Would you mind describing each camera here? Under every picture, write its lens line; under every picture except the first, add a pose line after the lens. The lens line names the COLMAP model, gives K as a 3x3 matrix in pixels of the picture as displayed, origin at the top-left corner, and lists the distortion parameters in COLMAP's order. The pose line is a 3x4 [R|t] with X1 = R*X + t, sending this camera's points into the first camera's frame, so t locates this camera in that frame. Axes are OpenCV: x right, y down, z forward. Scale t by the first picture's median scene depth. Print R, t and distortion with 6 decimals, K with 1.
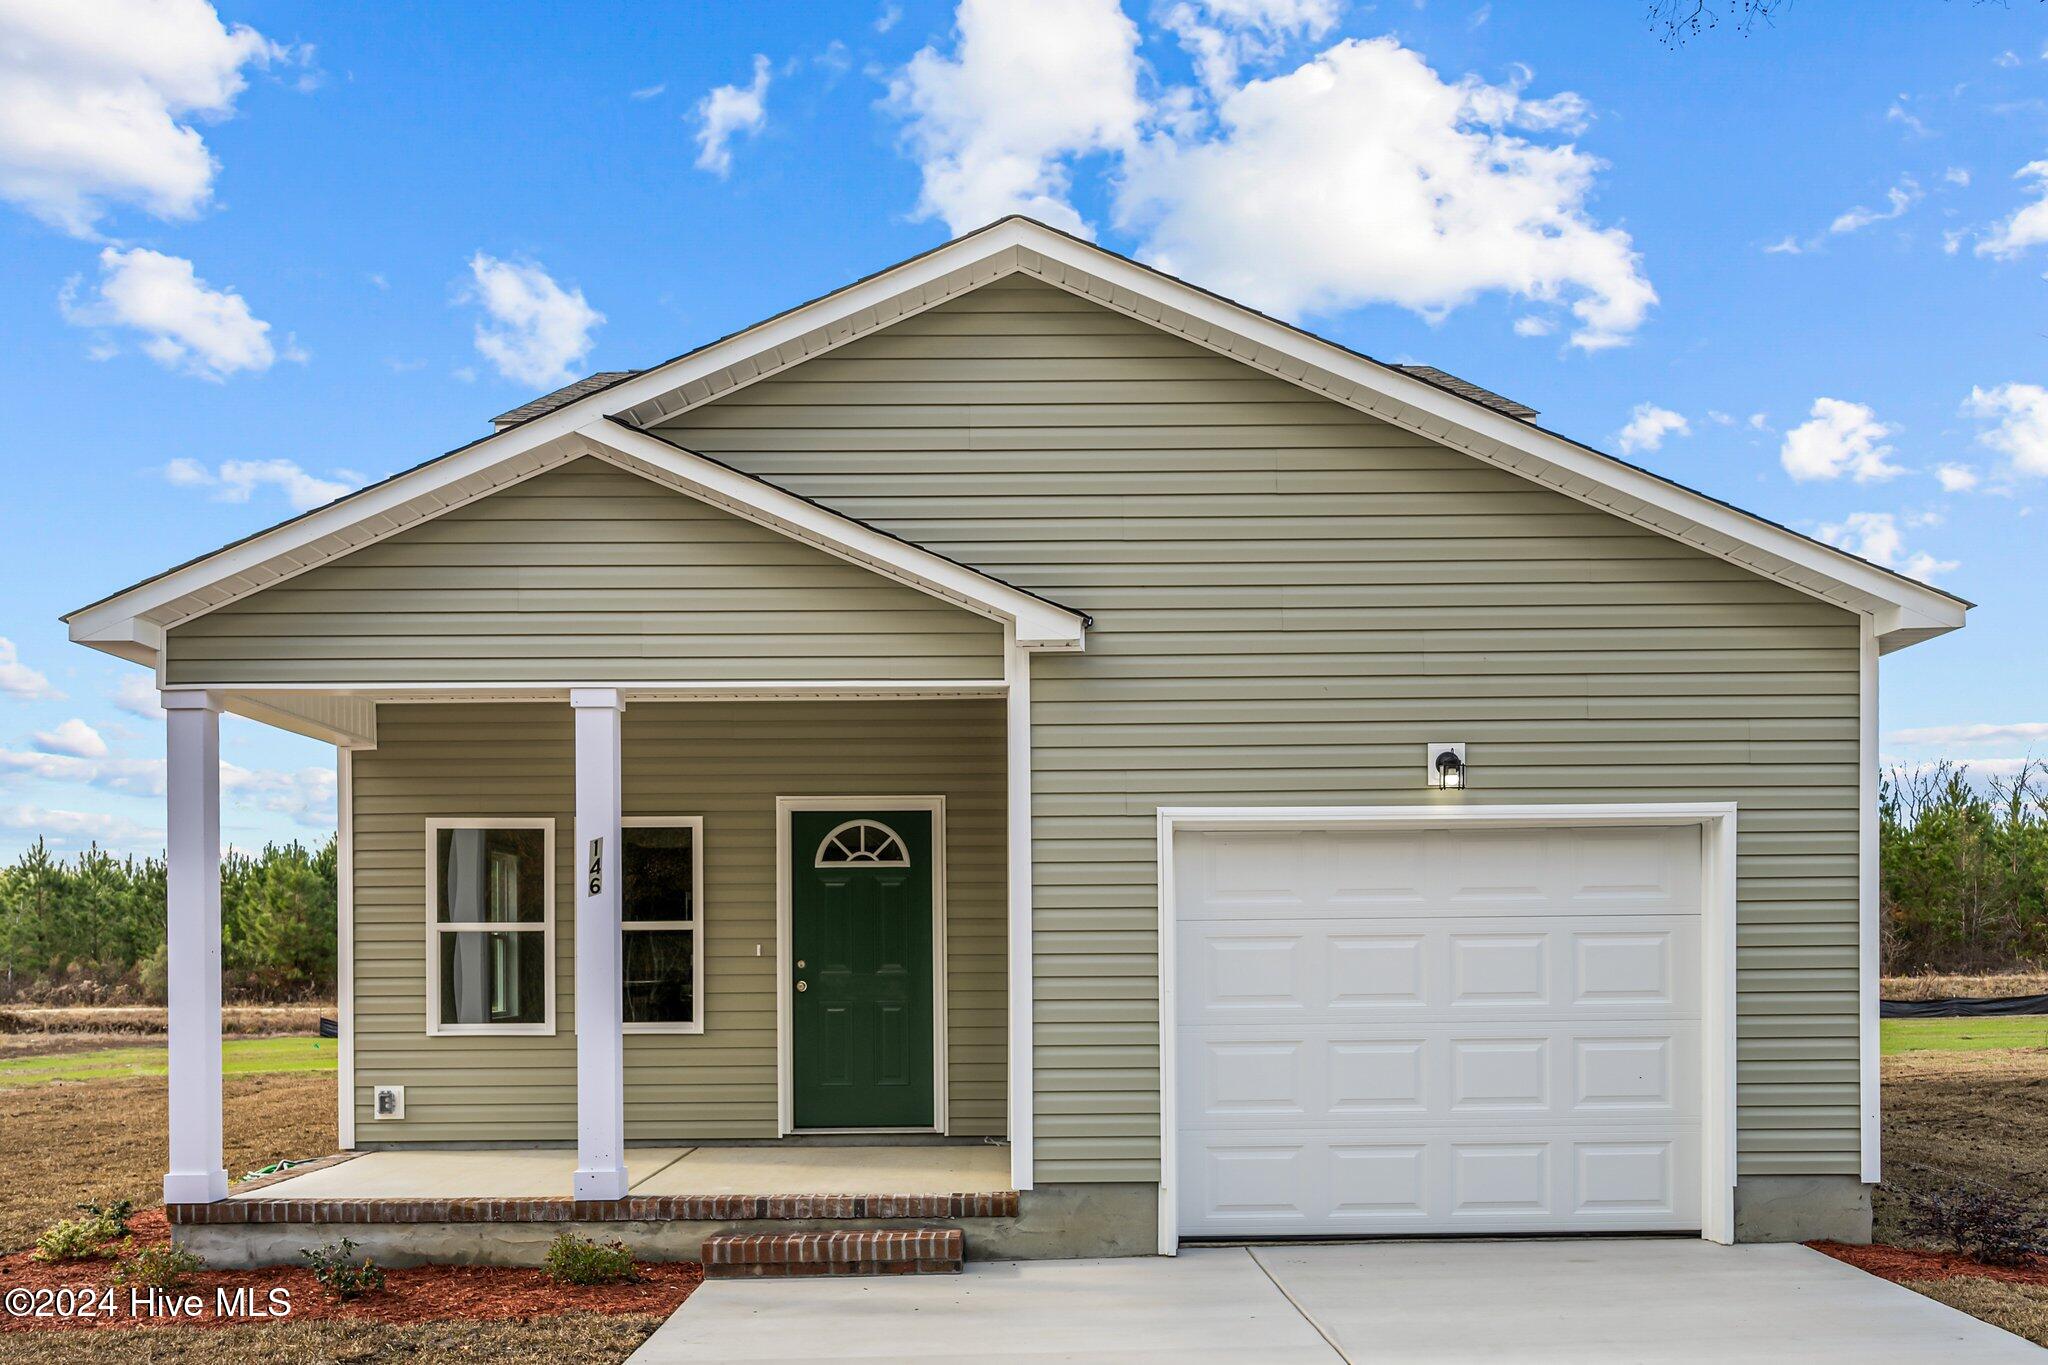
lens RADIAL K [[1852.6, 0, 1028.8], [0, 1852.6, 957.3], [0, 0, 1]] dist [-0.001005, 0.005023]
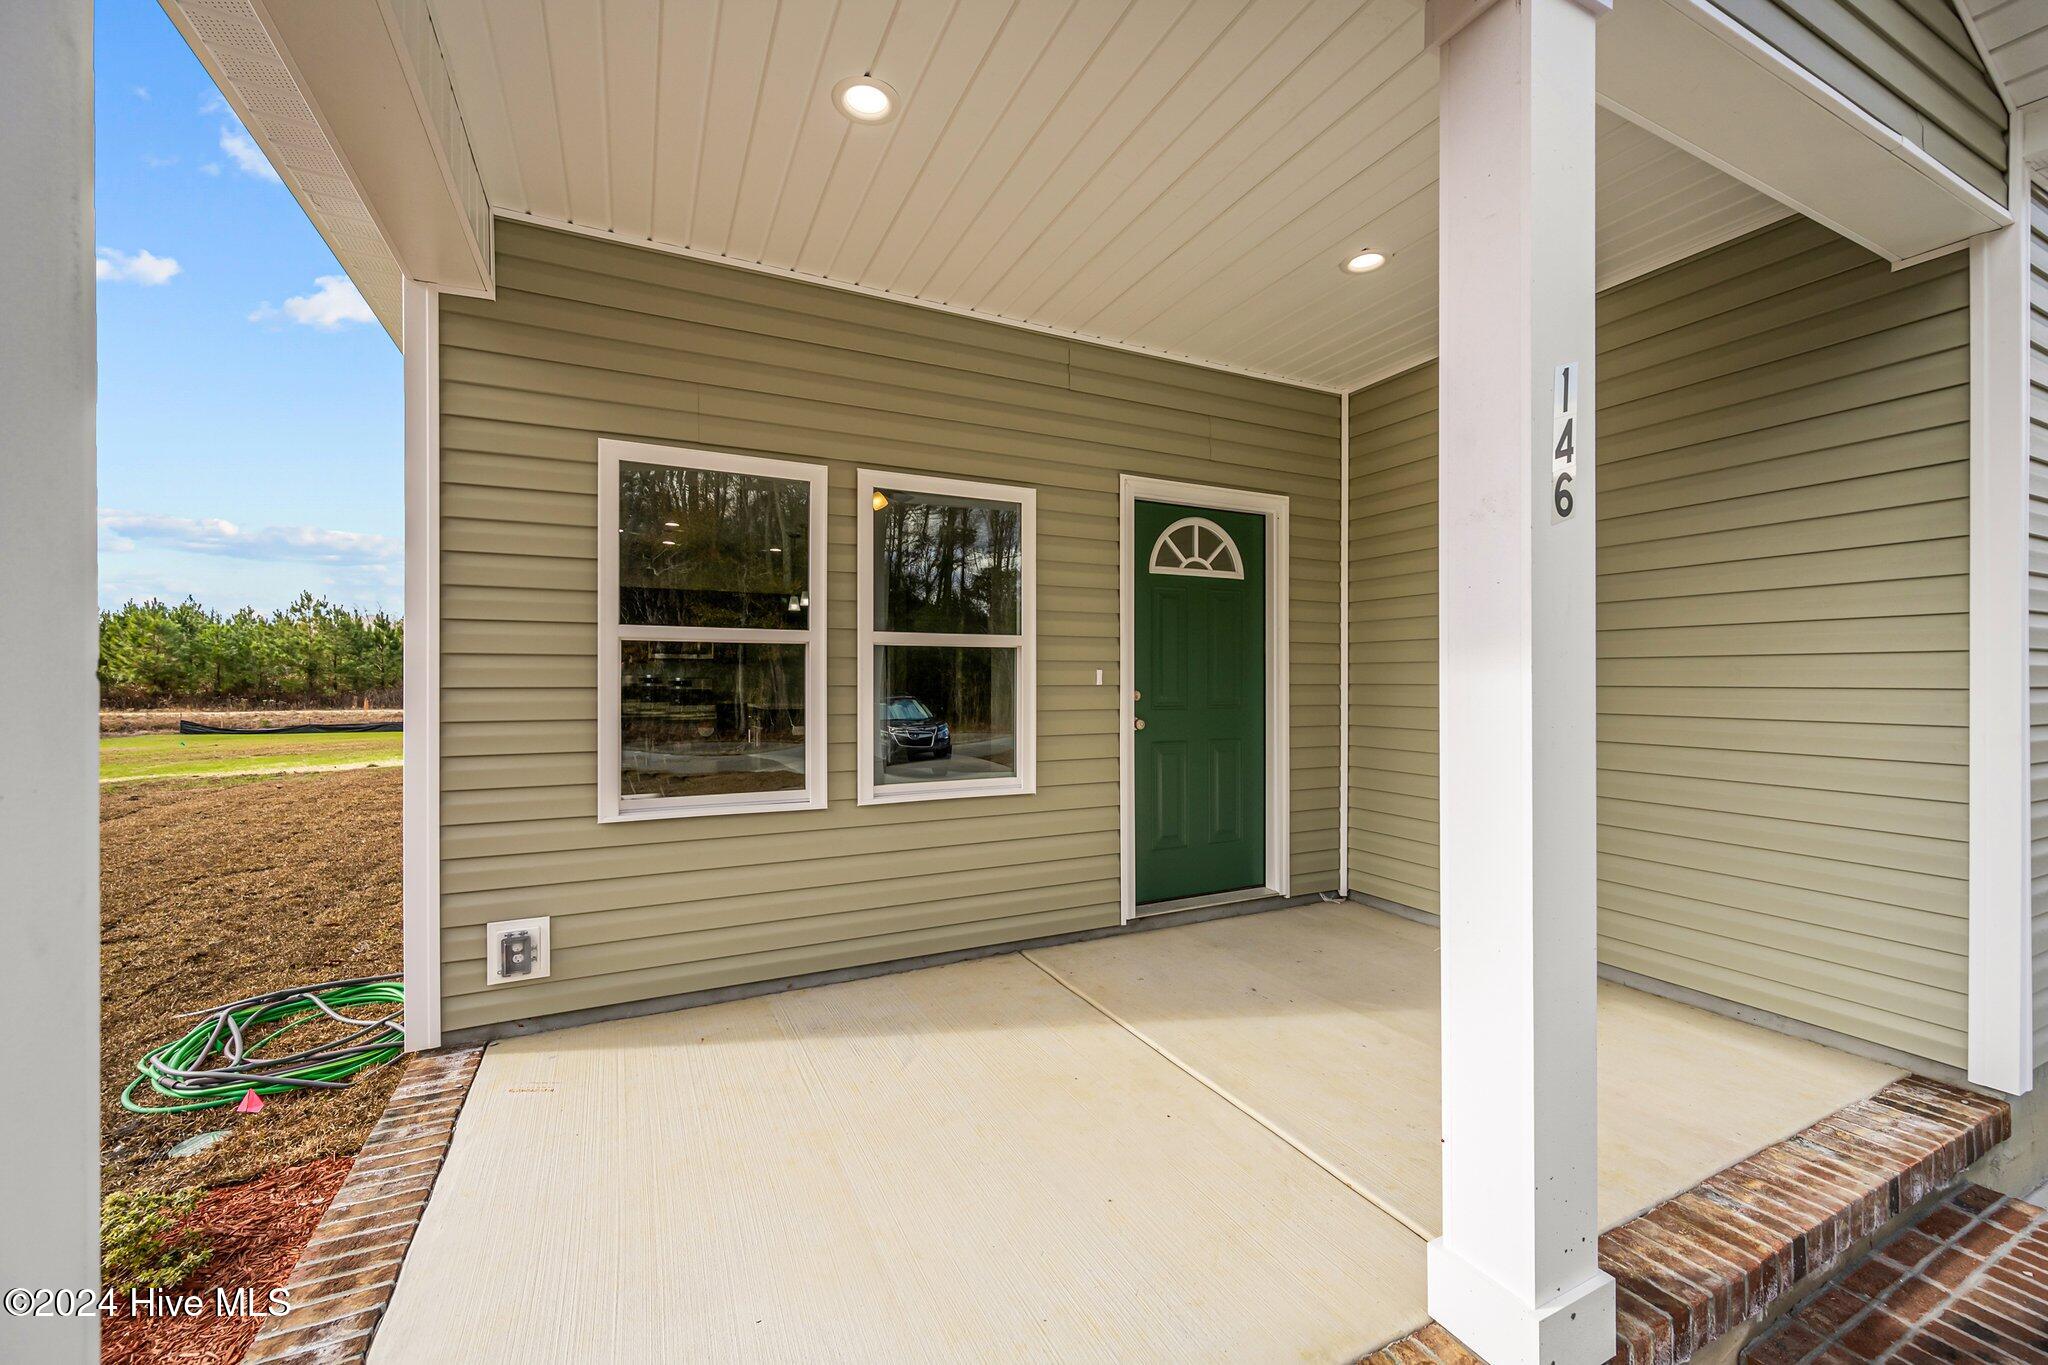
lens RADIAL K [[810.1, 0, 1031.5], [0, 810.1, 681.4], [0, 0, 1]] dist [0.000010, -0.000104]
pose [[0.899216, 0.005955, 0.437465, -0.315988], [-0.005862, 0.999982, -0.001562, -0.001463], [-0.437466, -0.001160, 0.899234, 0.722648]]
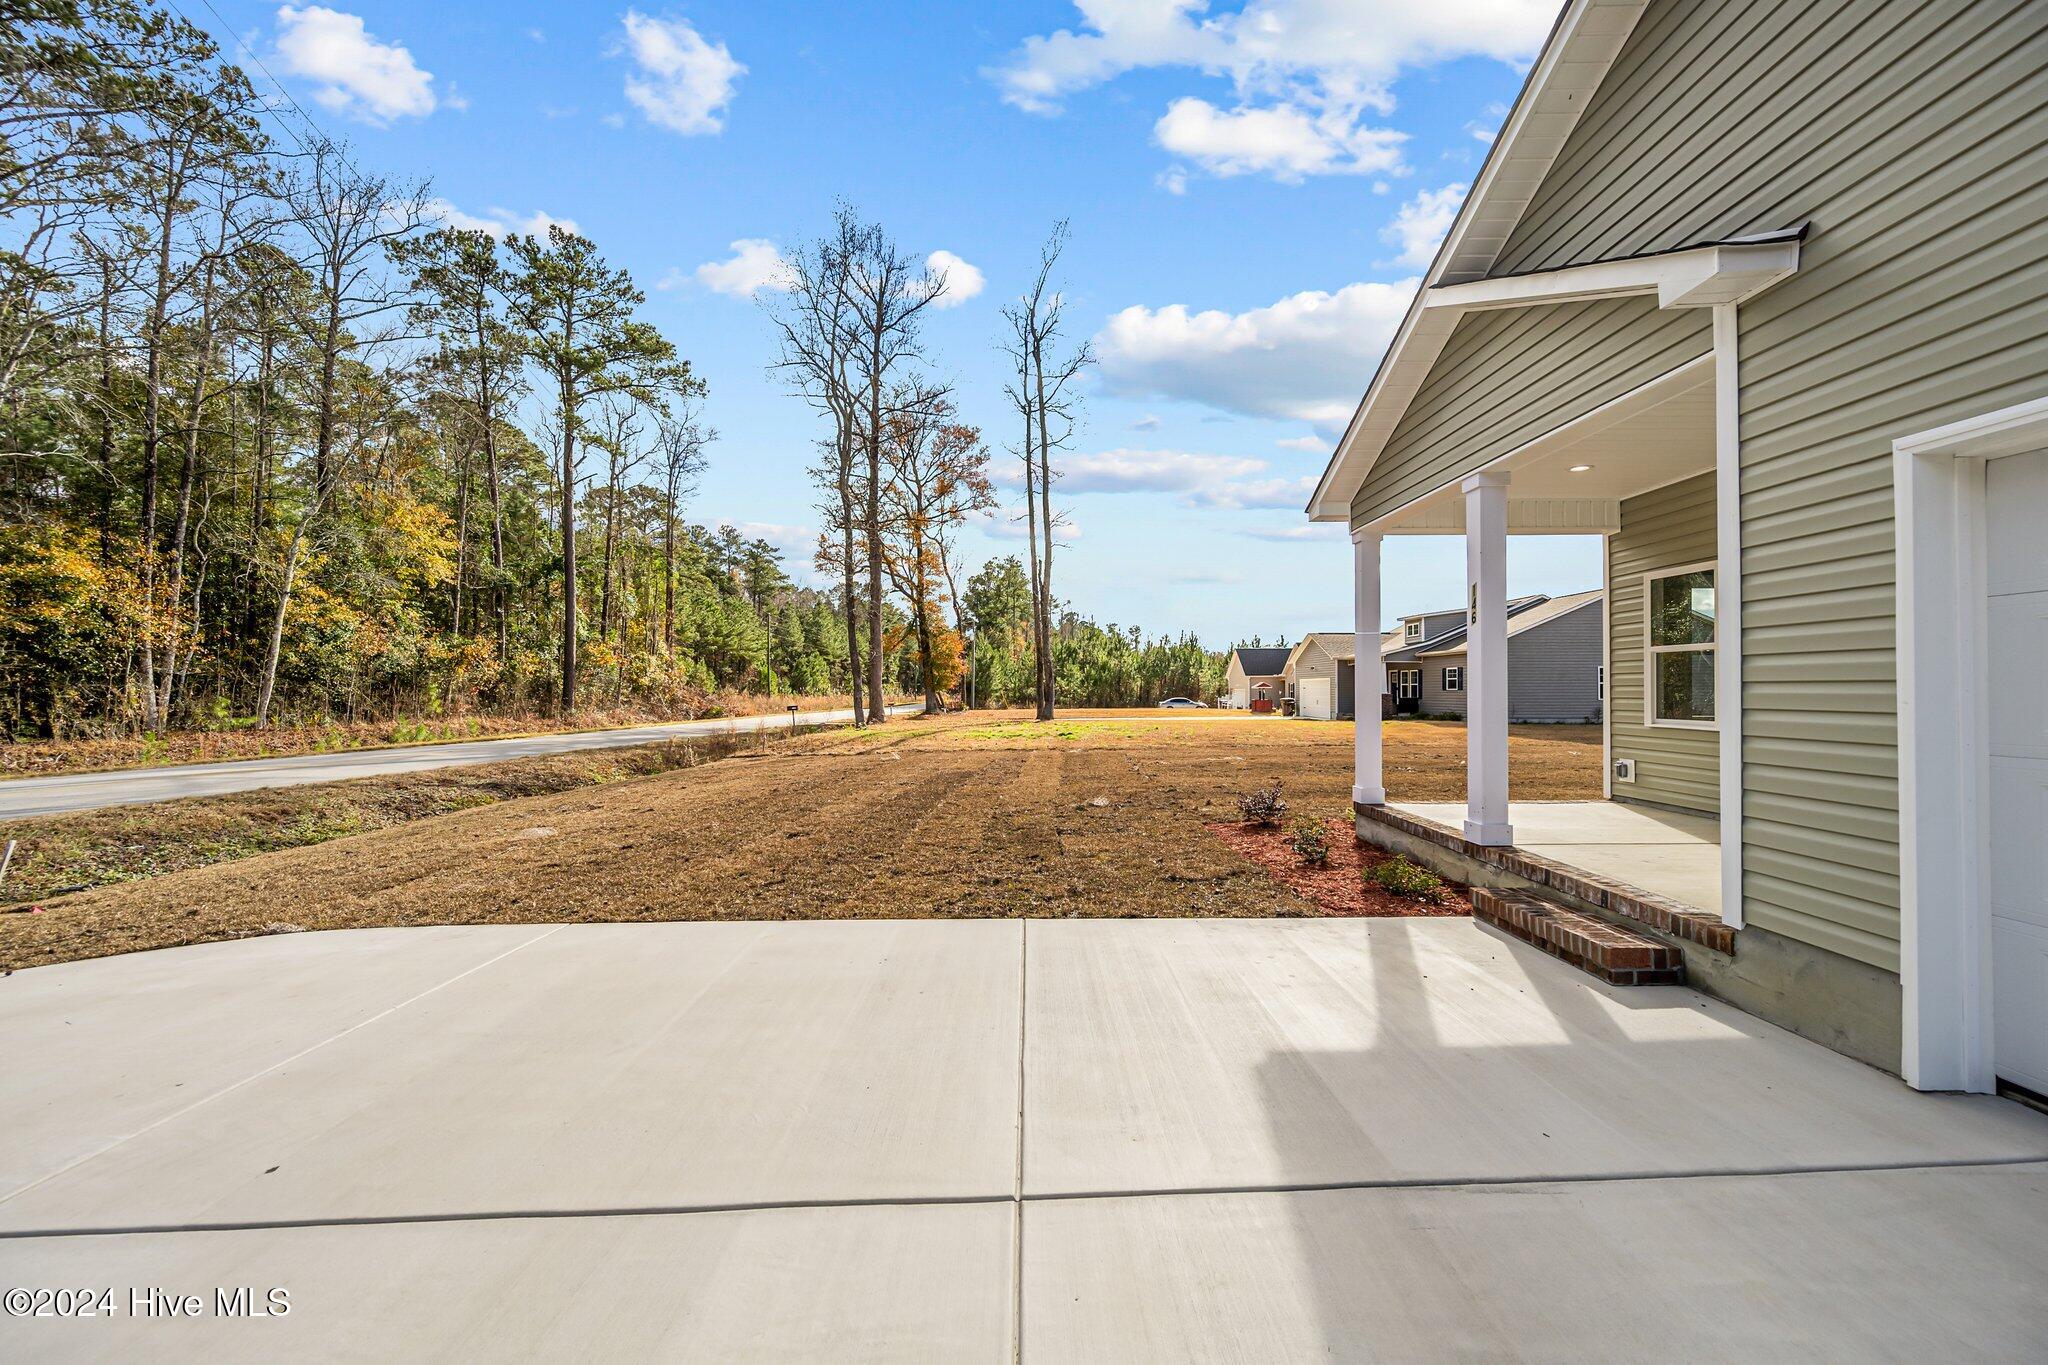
lens RADIAL K [[809.1, 0, 1030.8], [0, 809.1, 682.1], [0, 0, 1]] dist [-0.000244, -0.000281]
pose [[-0.012305, -0.002961, -0.999920, 0.303643], [0.003242, 0.999990, -0.003001, 0.008490], [0.999919, -0.003279, -0.012296, 0.538257]]
